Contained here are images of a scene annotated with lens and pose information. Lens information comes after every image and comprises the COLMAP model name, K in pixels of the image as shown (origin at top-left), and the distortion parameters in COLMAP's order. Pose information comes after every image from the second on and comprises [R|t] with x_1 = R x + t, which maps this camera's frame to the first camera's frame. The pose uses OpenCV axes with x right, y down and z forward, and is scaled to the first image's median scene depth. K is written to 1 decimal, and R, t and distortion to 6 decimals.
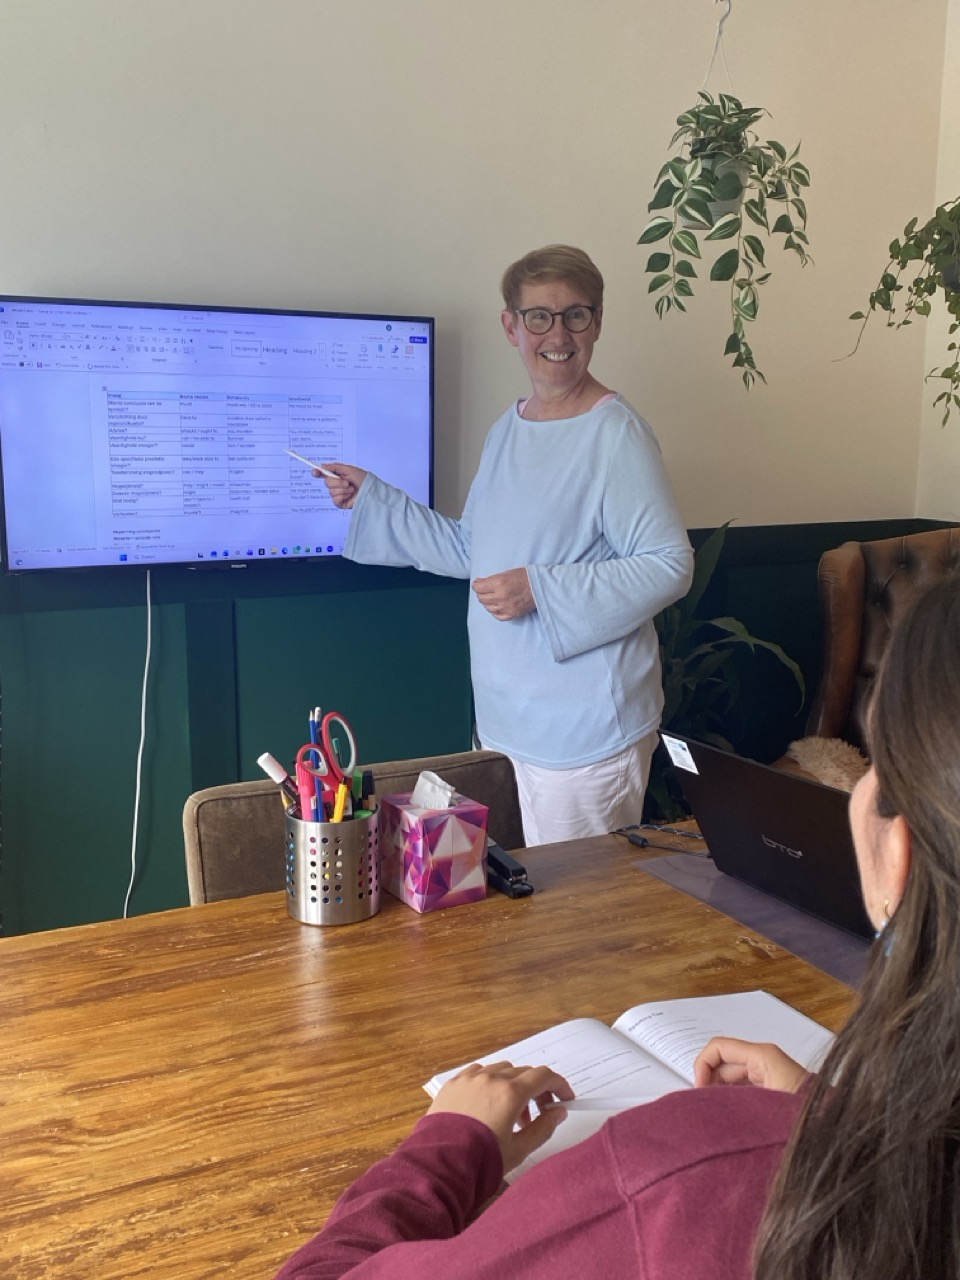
lens RADIAL K [[1252.8, 0, 454.2], [0, 1252.8, 619.1], [0, 0, 1]] dist [0.026480, 0.000000]
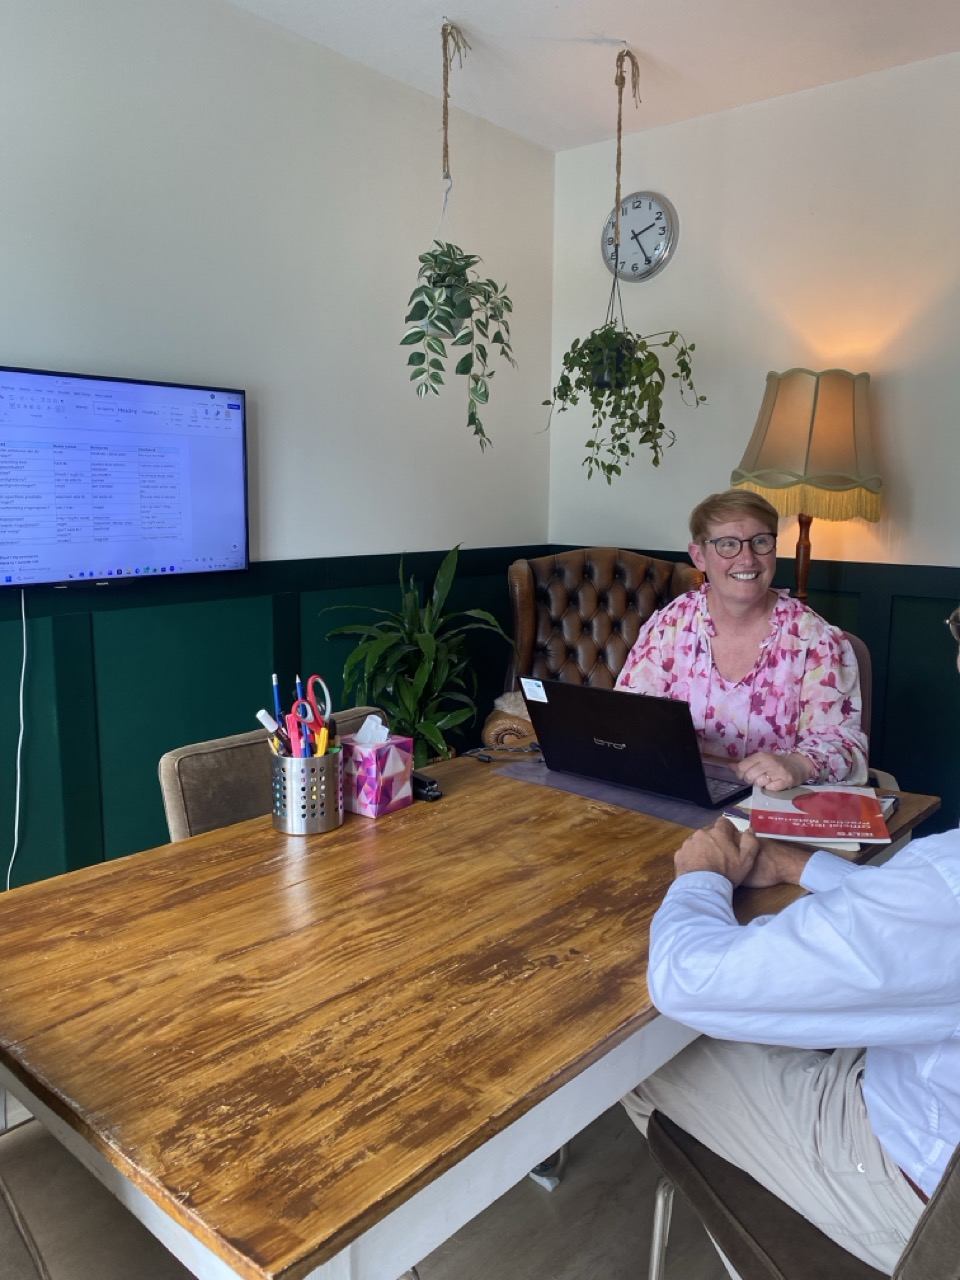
lens RADIAL K [[959.5, 0, 489.6], [0, 959.5, 631.5], [0, 0, 1]] dist [0.009599, -0.017362]
pose [[0.925803, -0.047959, 0.374951, -0.187736], [0.048896, 0.998779, 0.007022, 0.017322], [-0.374830, 0.011832, 0.927018, -0.020928]]
